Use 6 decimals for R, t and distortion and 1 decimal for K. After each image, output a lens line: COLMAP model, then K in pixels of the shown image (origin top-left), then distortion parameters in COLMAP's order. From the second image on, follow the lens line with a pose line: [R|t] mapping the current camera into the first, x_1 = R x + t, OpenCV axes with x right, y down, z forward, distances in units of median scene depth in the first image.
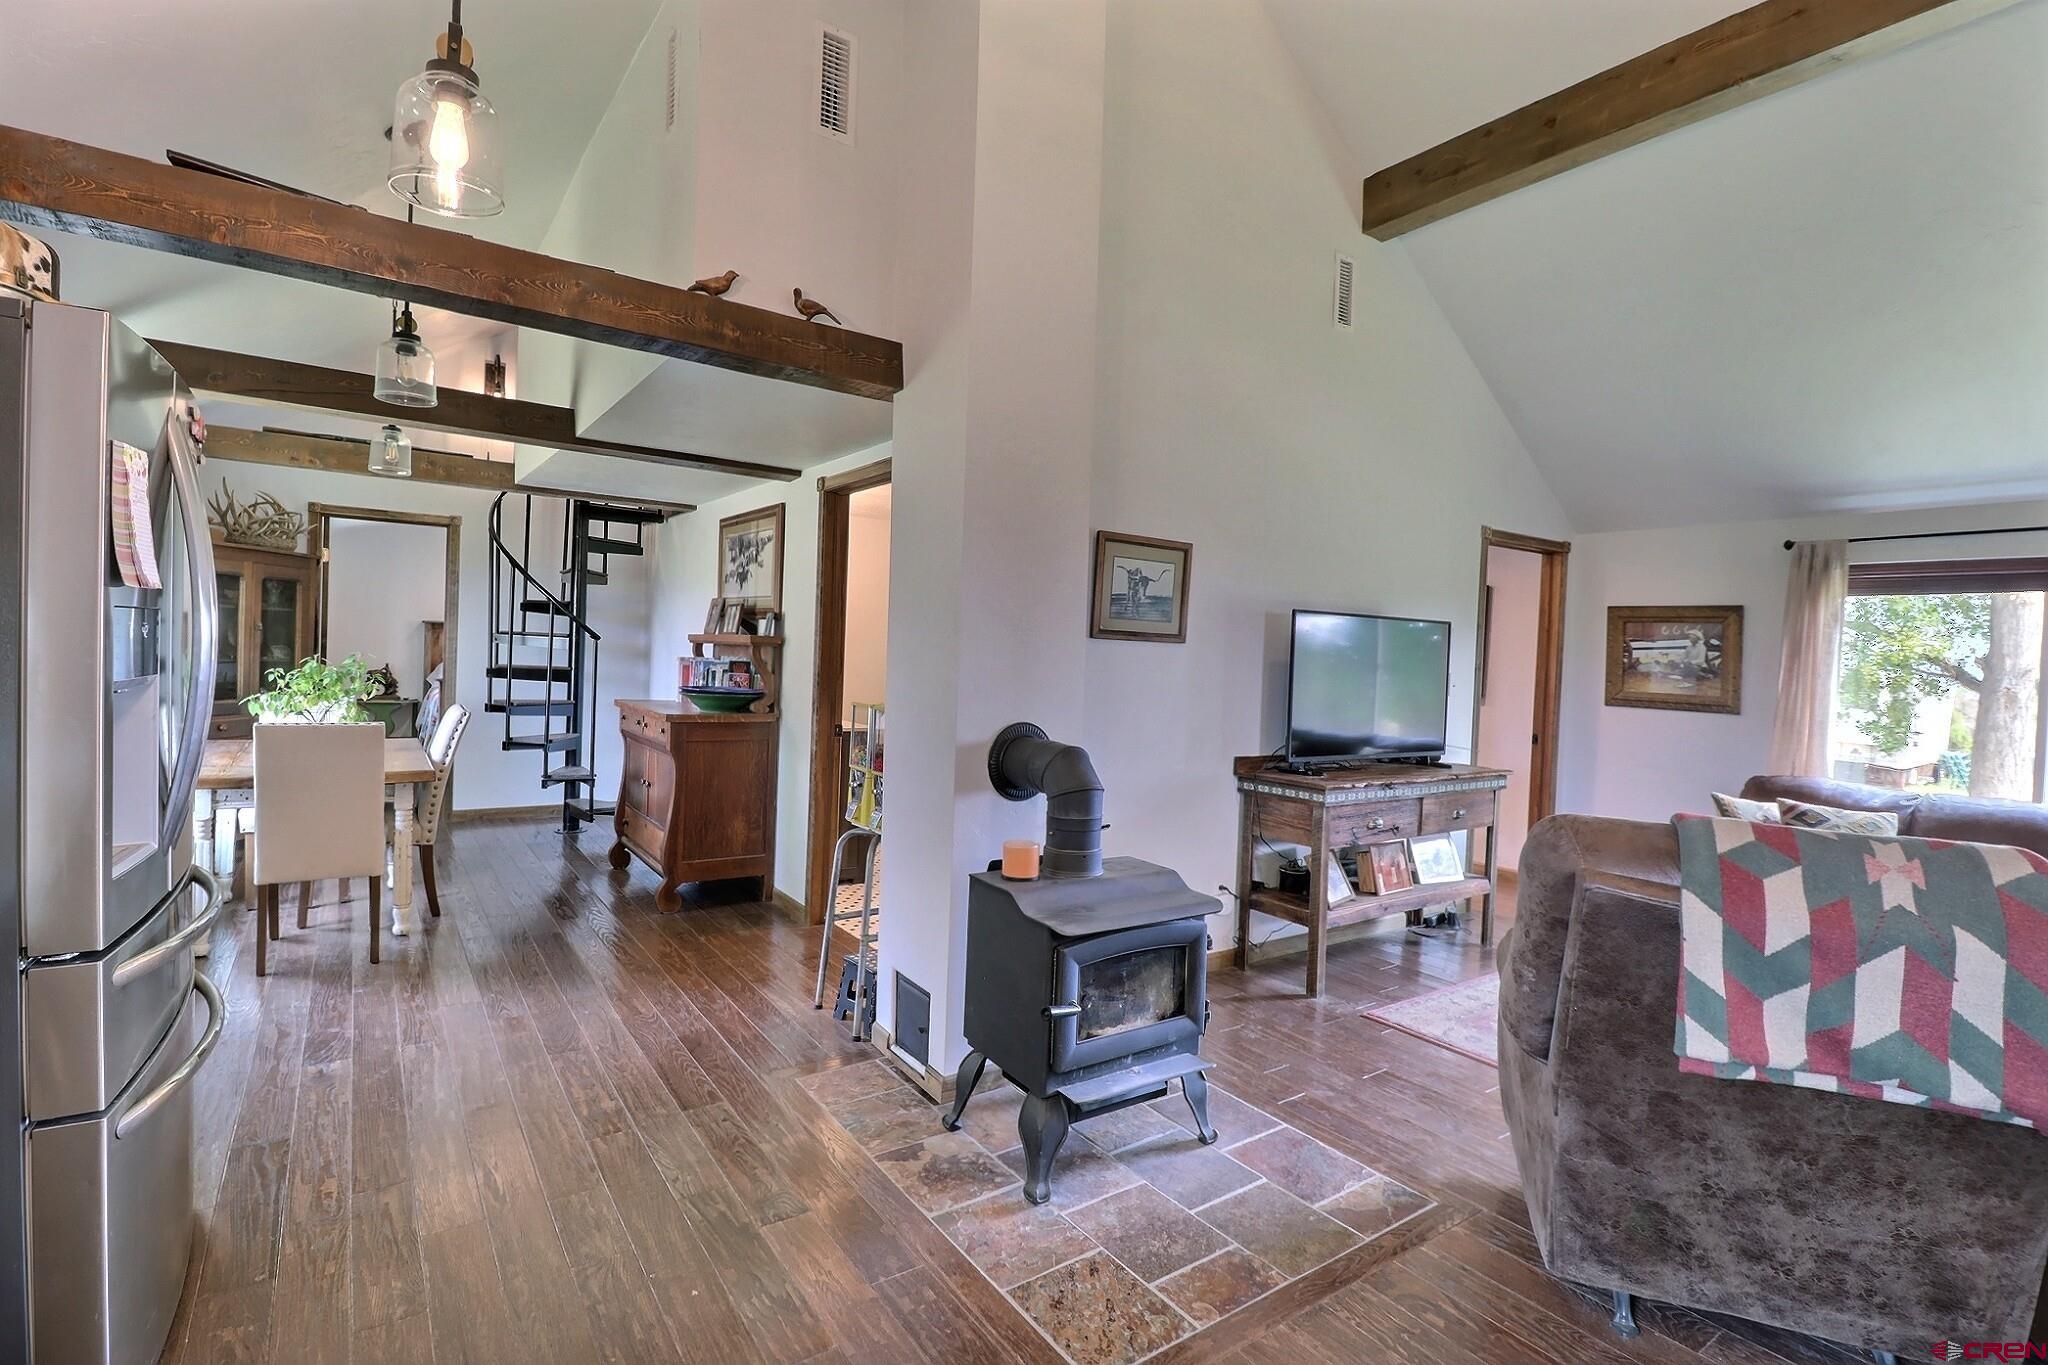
lens RADIAL K [[945.4, 0, 1034.2], [0, 945.4, 673.8], [0, 0, 1]] dist [-0.003336, -0.011714]
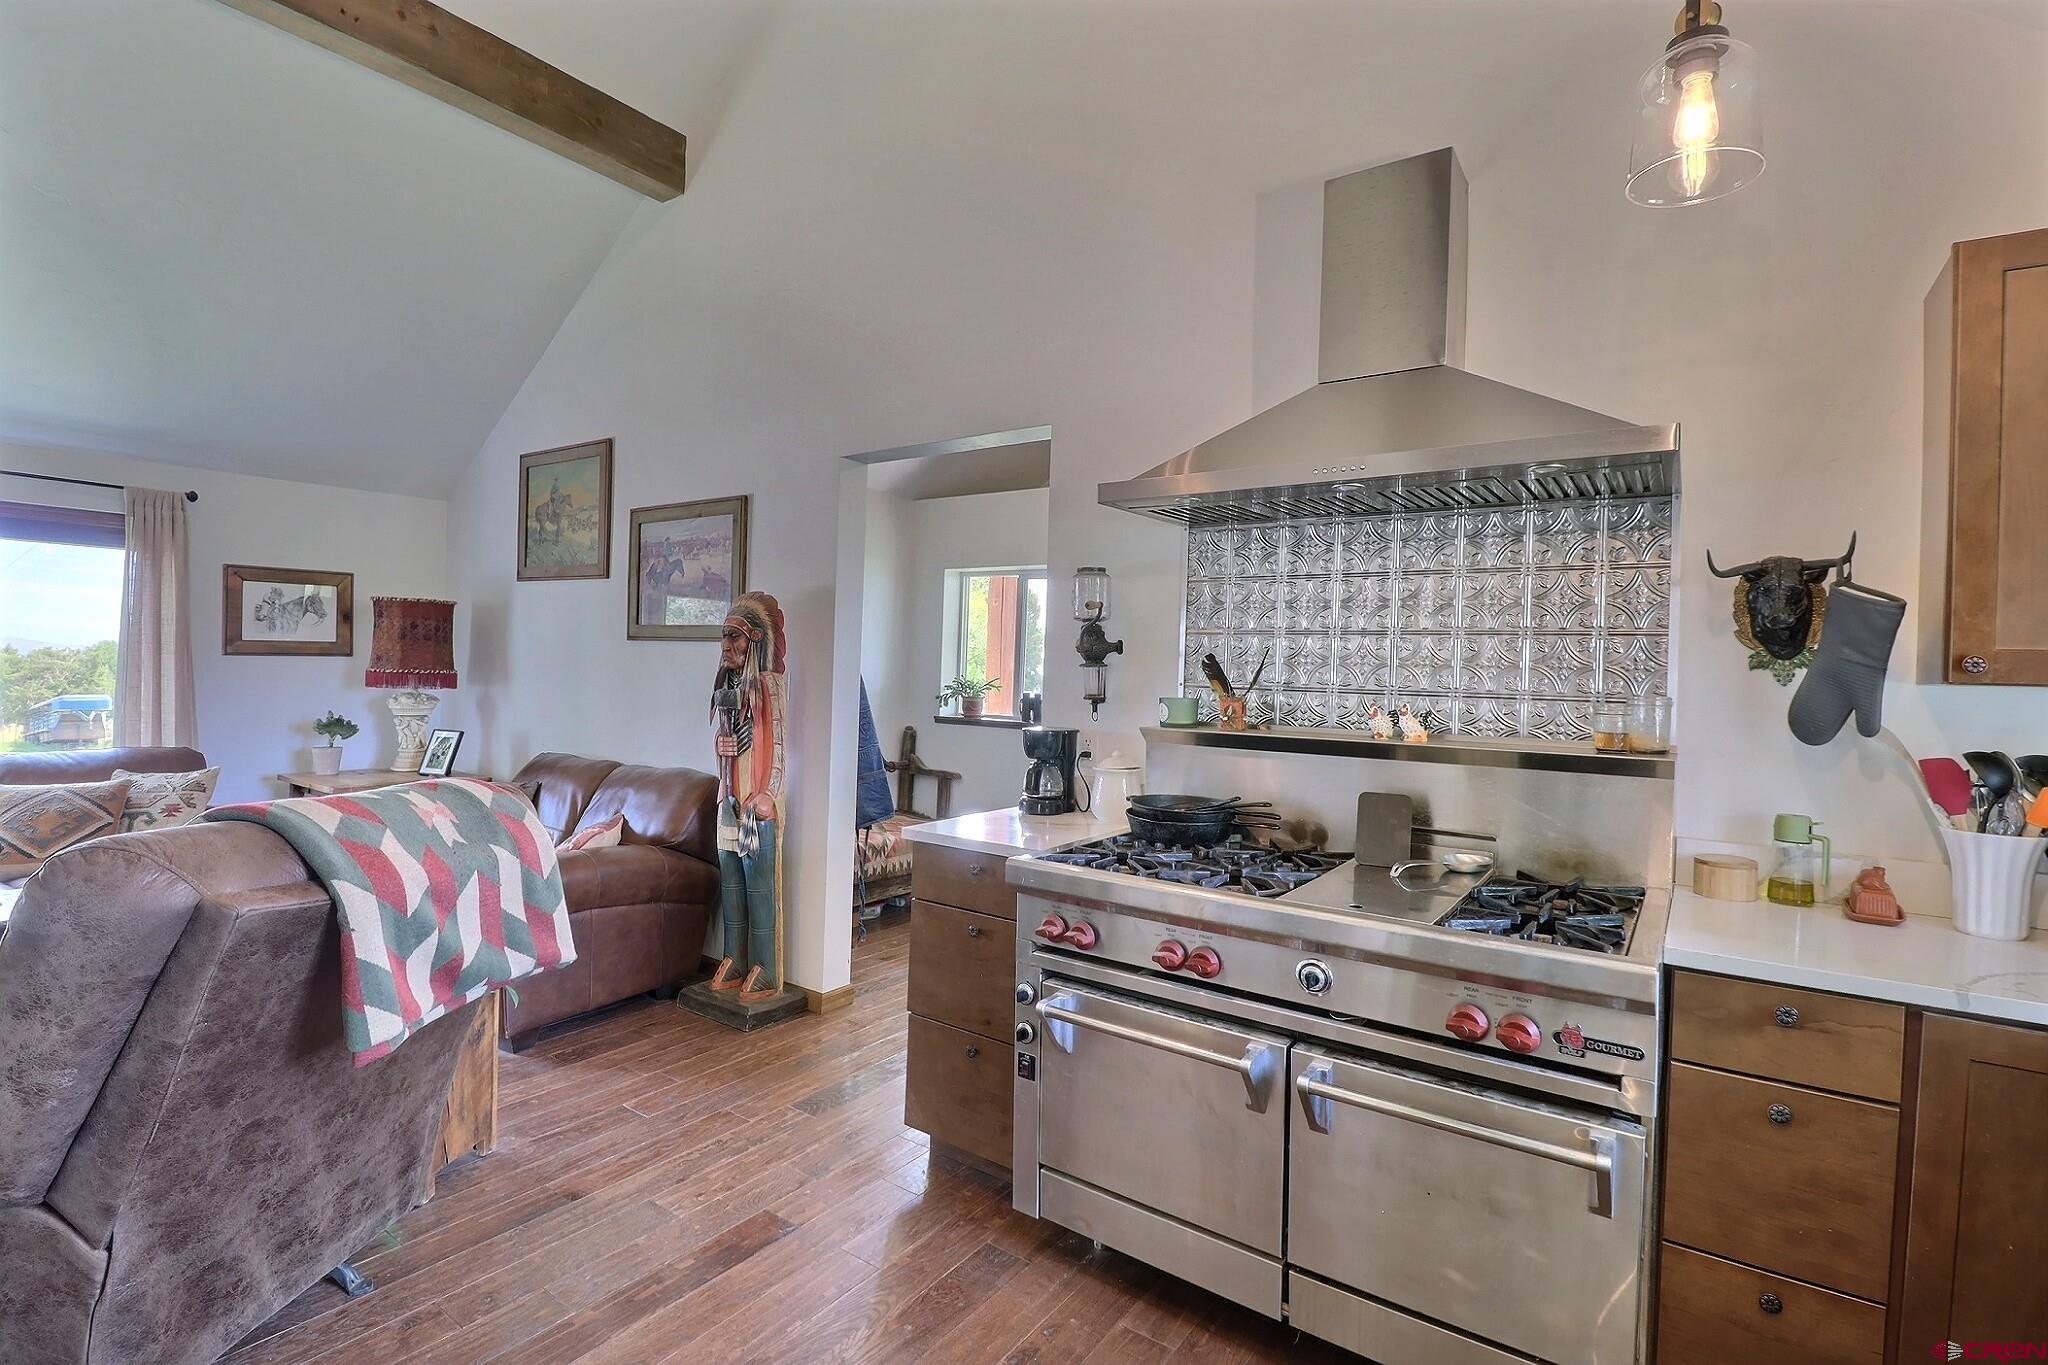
lens RADIAL K [[945.4, 0, 1031.4], [0, 945.4, 678.3], [0, 0, 1]] dist [-0.003336, -0.011714]
pose [[-0.341534, -0.058358, 0.938056, -0.174310], [-0.023336, 0.998289, 0.053609, -0.016142], [-0.939580, -0.003581, -0.342312, 0.285643]]
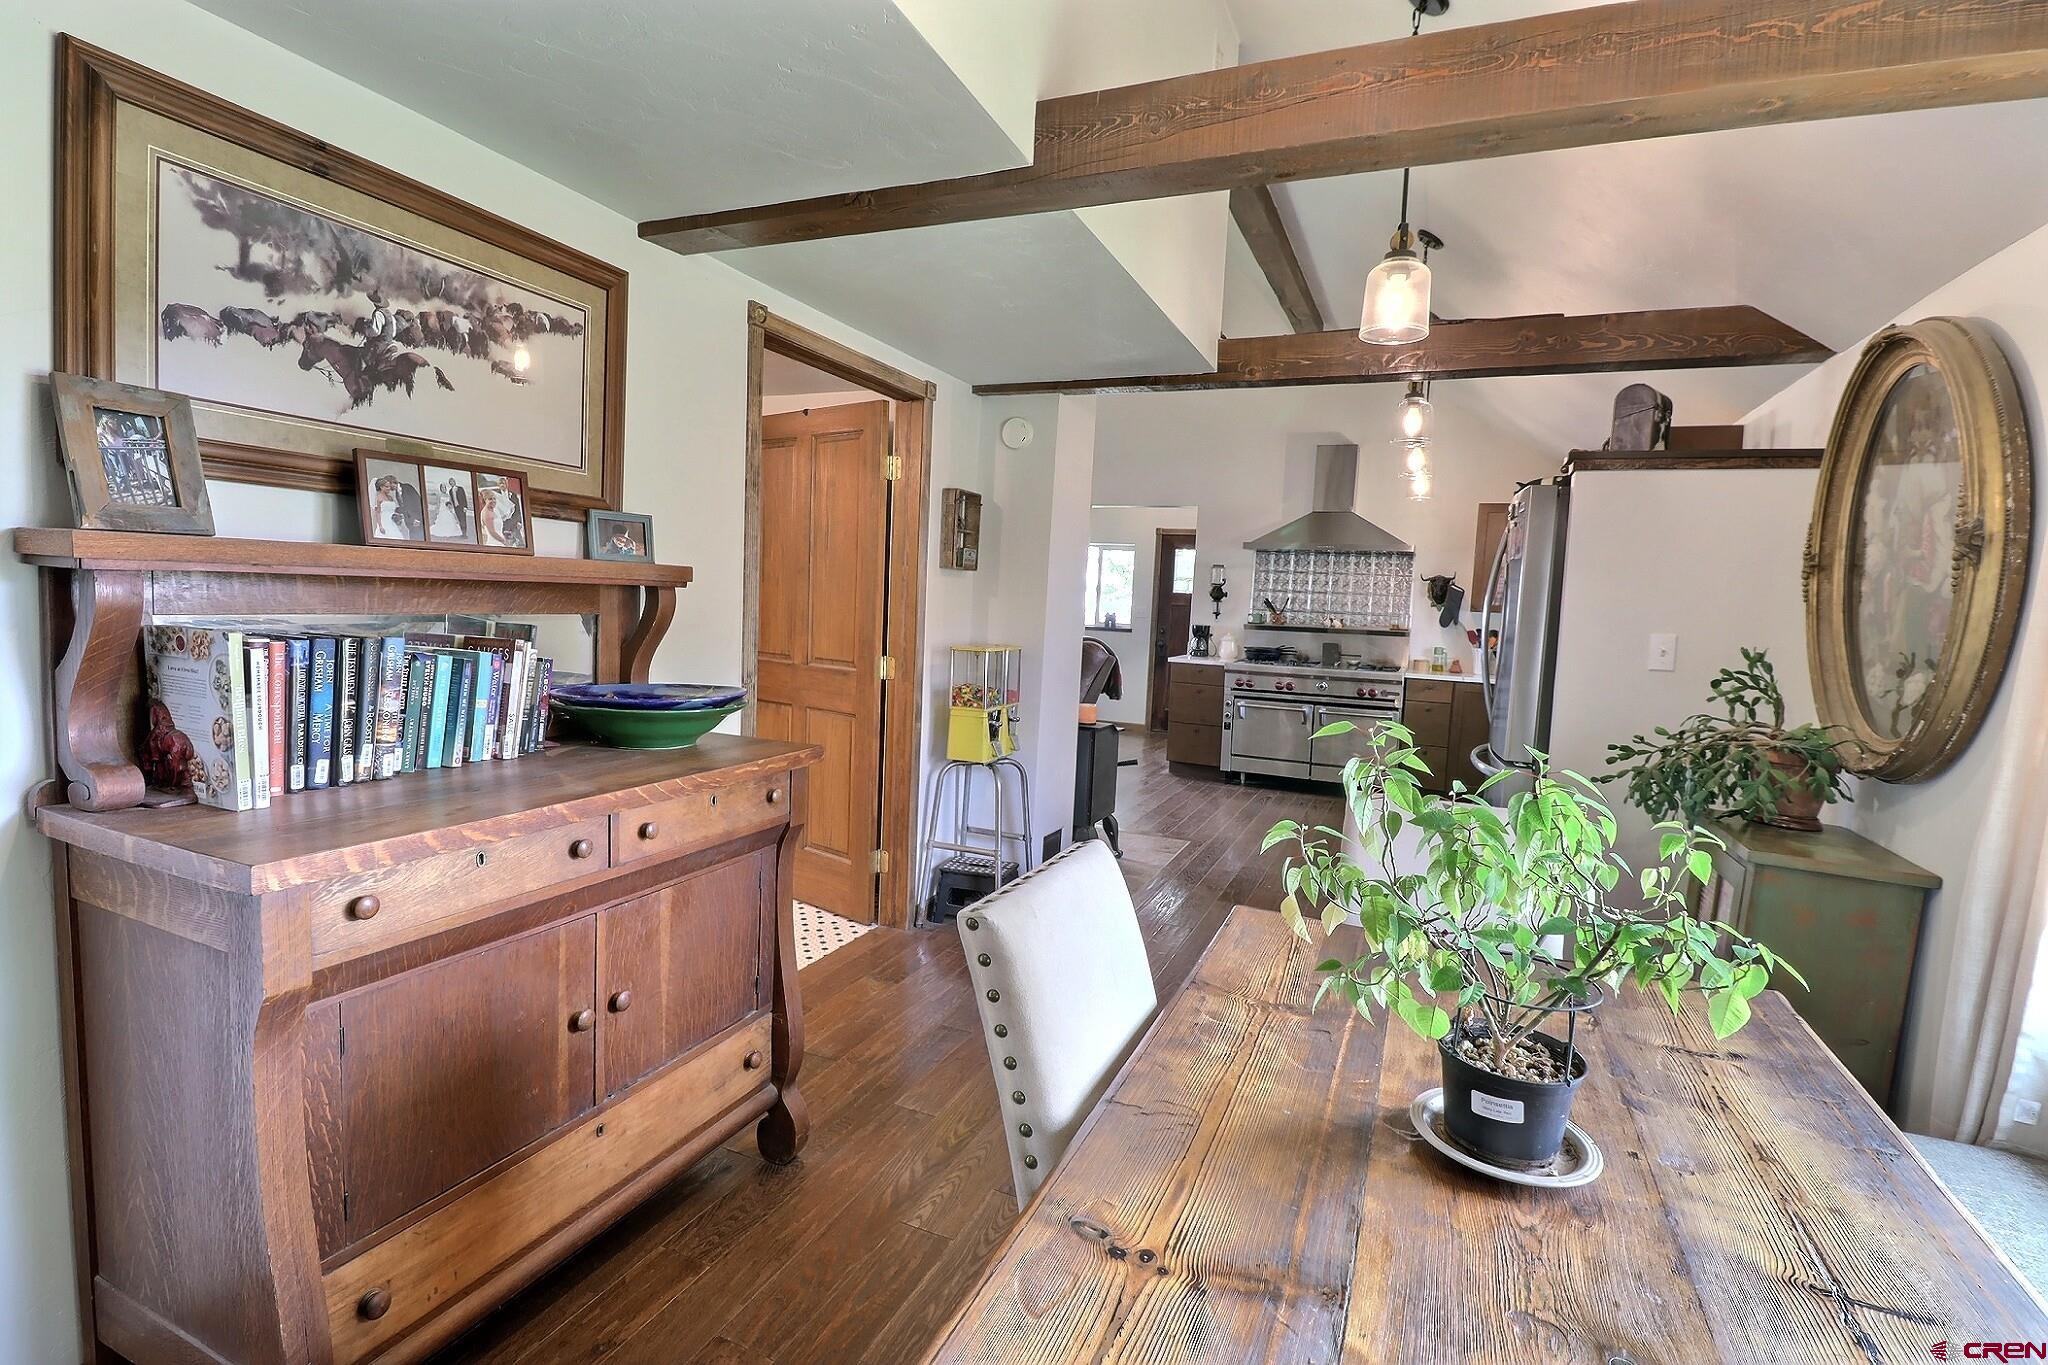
lens RADIAL K [[945.4, 0, 1015.3], [0, 945.4, 682.7], [0, 0, 1]] dist [-0.003336, -0.011714]
pose [[-0.513476, -0.139593, 0.846674, -1.038047], [-0.047018, 0.989774, 0.134671, -0.069131], [-0.856815, 0.029342, -0.514789, 1.452280]]
